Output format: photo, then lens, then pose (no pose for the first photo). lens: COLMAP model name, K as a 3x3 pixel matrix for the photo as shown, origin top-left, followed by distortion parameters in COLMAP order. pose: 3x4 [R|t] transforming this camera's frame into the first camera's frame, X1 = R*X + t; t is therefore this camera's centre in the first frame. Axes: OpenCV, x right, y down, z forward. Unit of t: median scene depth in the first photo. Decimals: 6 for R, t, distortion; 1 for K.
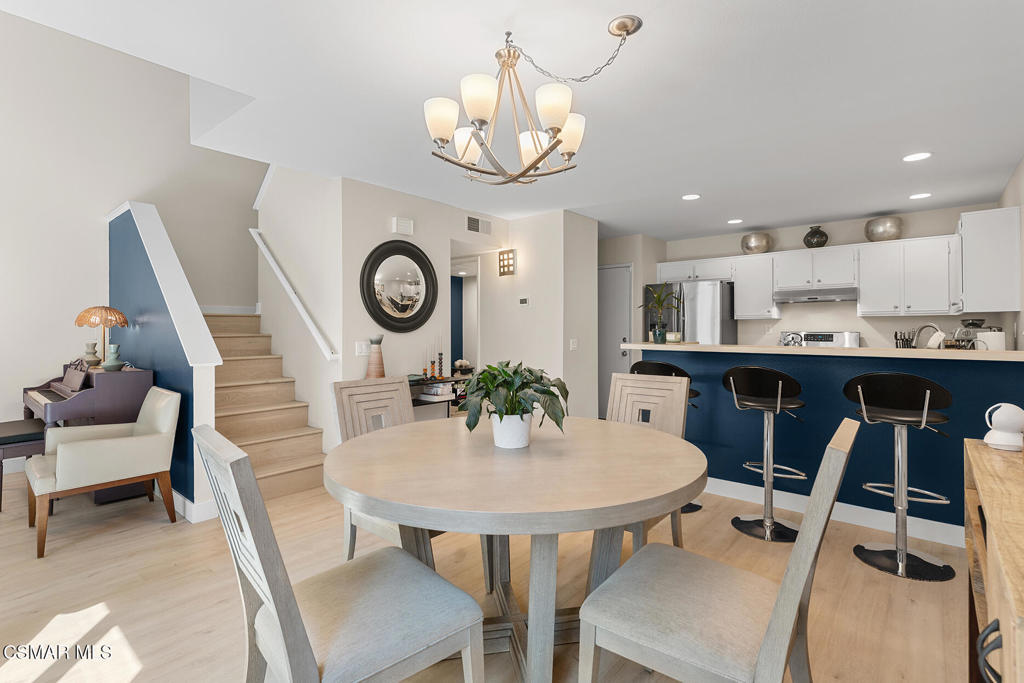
lens RADIAL K [[487.5, 0, 509.3], [0, 487.5, 323.0], [0, 0, 1]] dist [-0.002197, -0.000697]
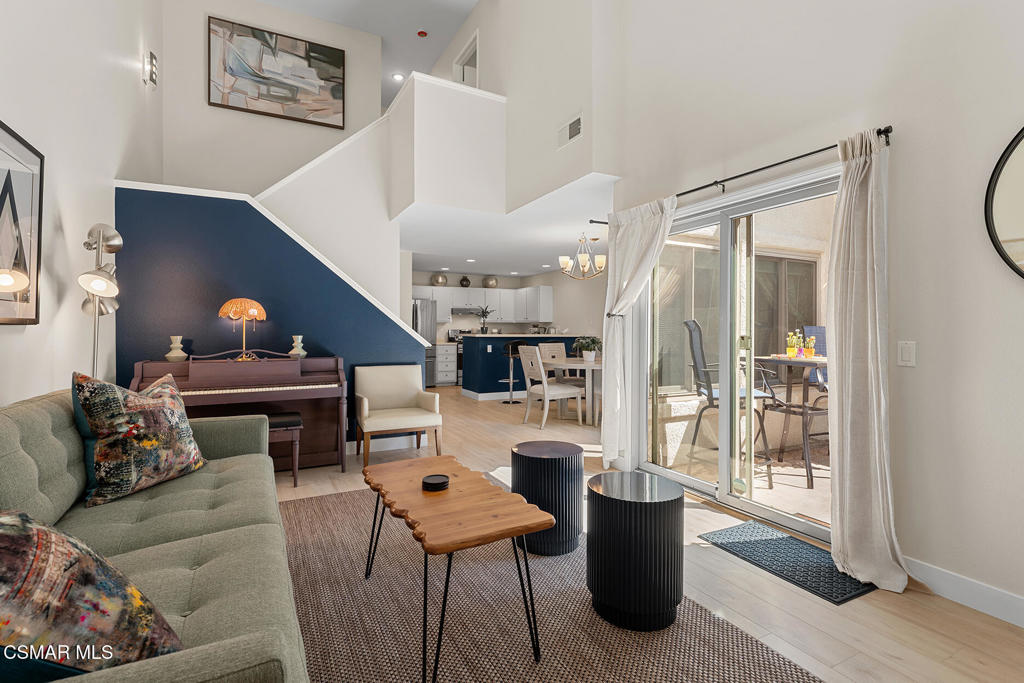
lens RADIAL K [[487.5, 0, 515.1], [0, 487.5, 329.8], [0, 0, 1]] dist [-0.002197, -0.000697]
pose [[0.364380, 0.005137, 0.931236, -1.150443], [-0.013616, 0.999907, -0.000188, 0.017072], [-0.931151, -0.012611, 0.364416, 0.084628]]
